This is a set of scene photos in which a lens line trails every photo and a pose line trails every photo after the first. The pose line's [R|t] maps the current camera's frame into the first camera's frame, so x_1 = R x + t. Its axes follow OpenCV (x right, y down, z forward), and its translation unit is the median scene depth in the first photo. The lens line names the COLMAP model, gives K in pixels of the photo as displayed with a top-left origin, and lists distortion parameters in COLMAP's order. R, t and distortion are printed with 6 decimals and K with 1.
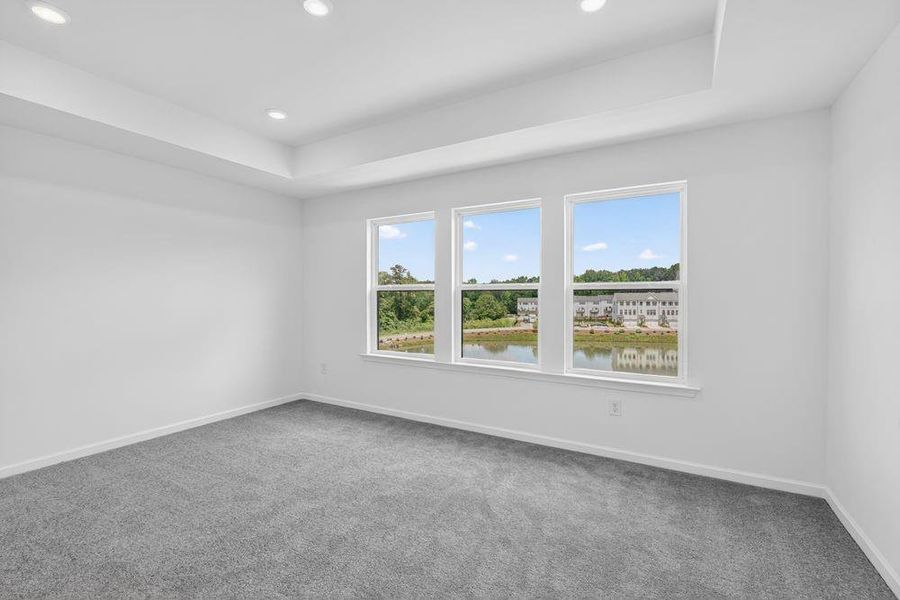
lens RADIAL K [[395.7, 0, 449.2], [0, 395.7, 296.5], [0, 0, 1]] dist [-0.018546, 0.006939]
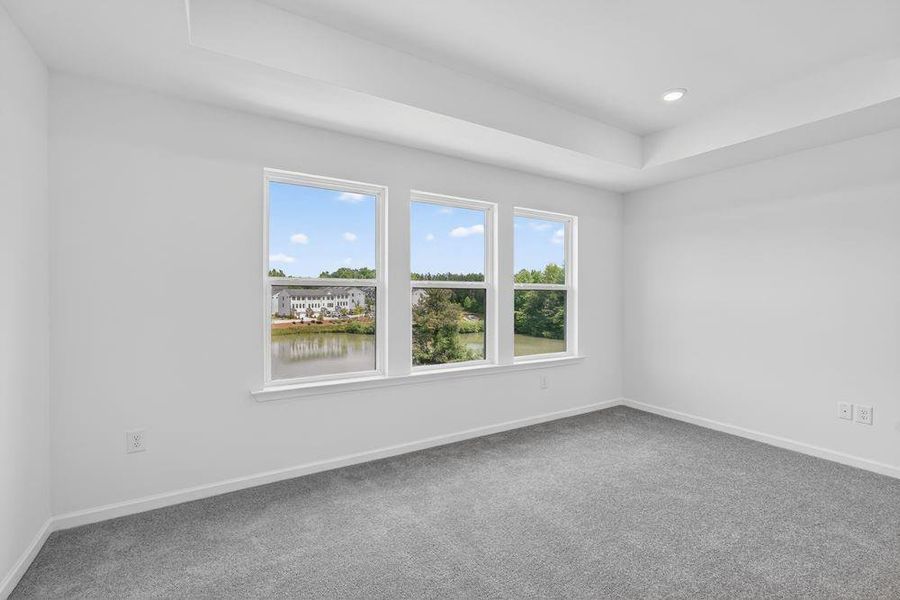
lens RADIAL K [[395.7, 0, 449.2], [0, 395.7, 296.5], [0, 0, 1]] dist [-0.018546, 0.006939]
pose [[0.470537, -0.006839, 0.882354, -0.730310], [-0.009893, 0.999866, 0.013025, -0.009420], [-0.882325, -0.014858, 0.470407, 0.570448]]
